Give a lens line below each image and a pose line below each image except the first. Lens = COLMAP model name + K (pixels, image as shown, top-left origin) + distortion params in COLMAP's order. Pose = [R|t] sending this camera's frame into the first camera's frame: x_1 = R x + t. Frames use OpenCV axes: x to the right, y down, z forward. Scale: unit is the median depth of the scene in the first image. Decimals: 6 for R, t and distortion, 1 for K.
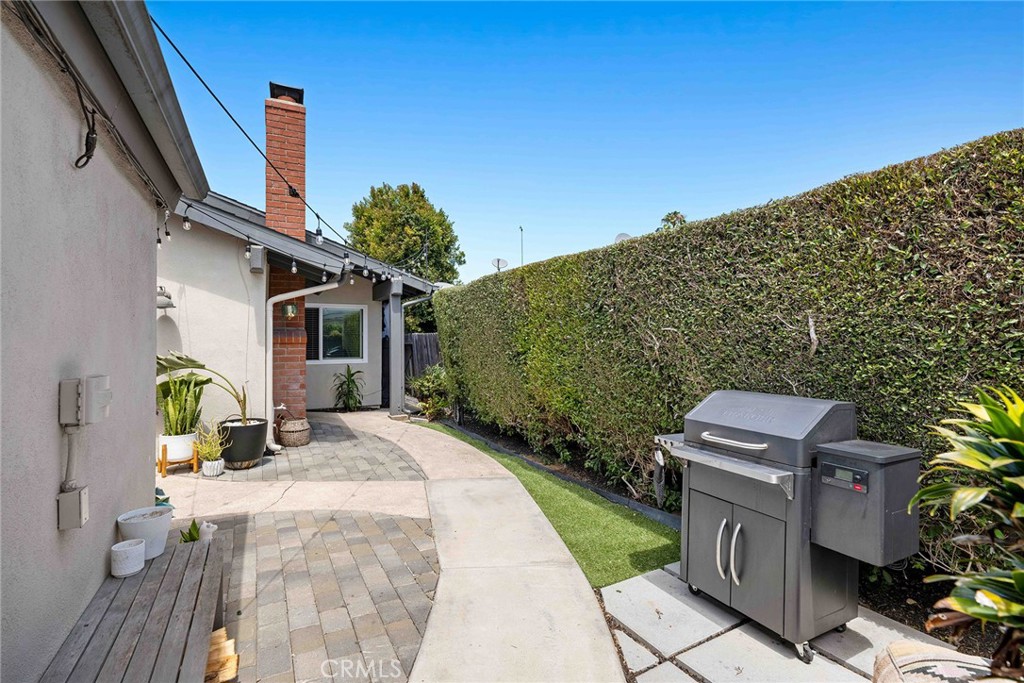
lens RADIAL K [[467.0, 0, 508.6], [0, 467.0, 342.1], [0, 0, 1]] dist [-0.002100, 0.001638]
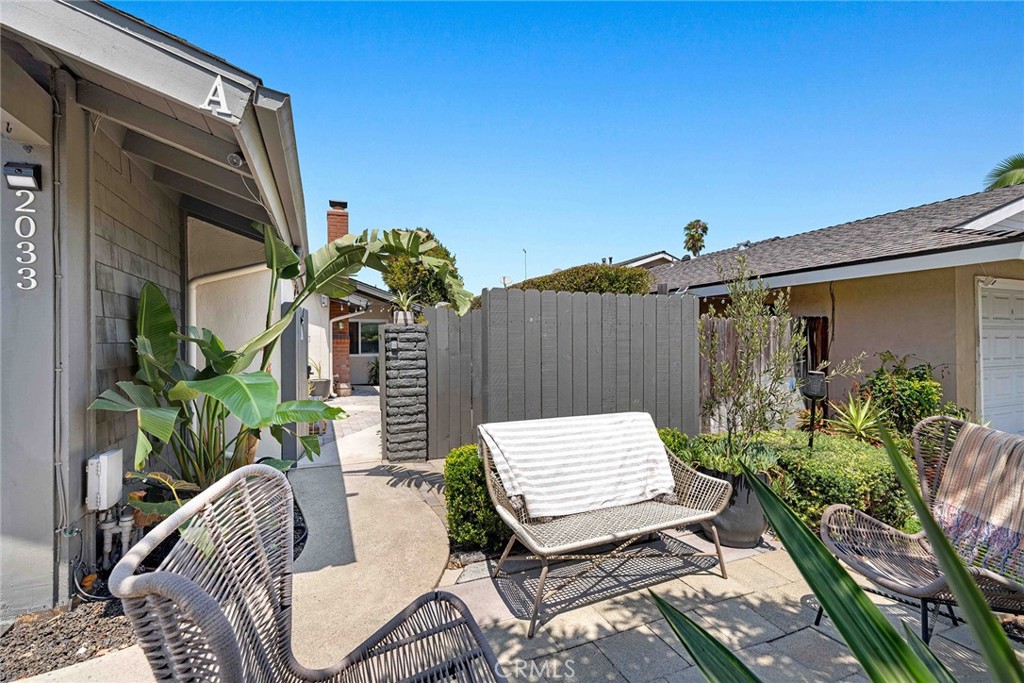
lens RADIAL K [[467.0, 0, 514.9], [0, 467.0, 345.5], [0, 0, 1]] dist [-0.002100, 0.001638]
pose [[0.996424, -0.005551, -0.084308, 0.414142], [0.005499, 0.999985, -0.000854, 0.019201], [0.084312, 0.000387, 0.996439, -0.869047]]
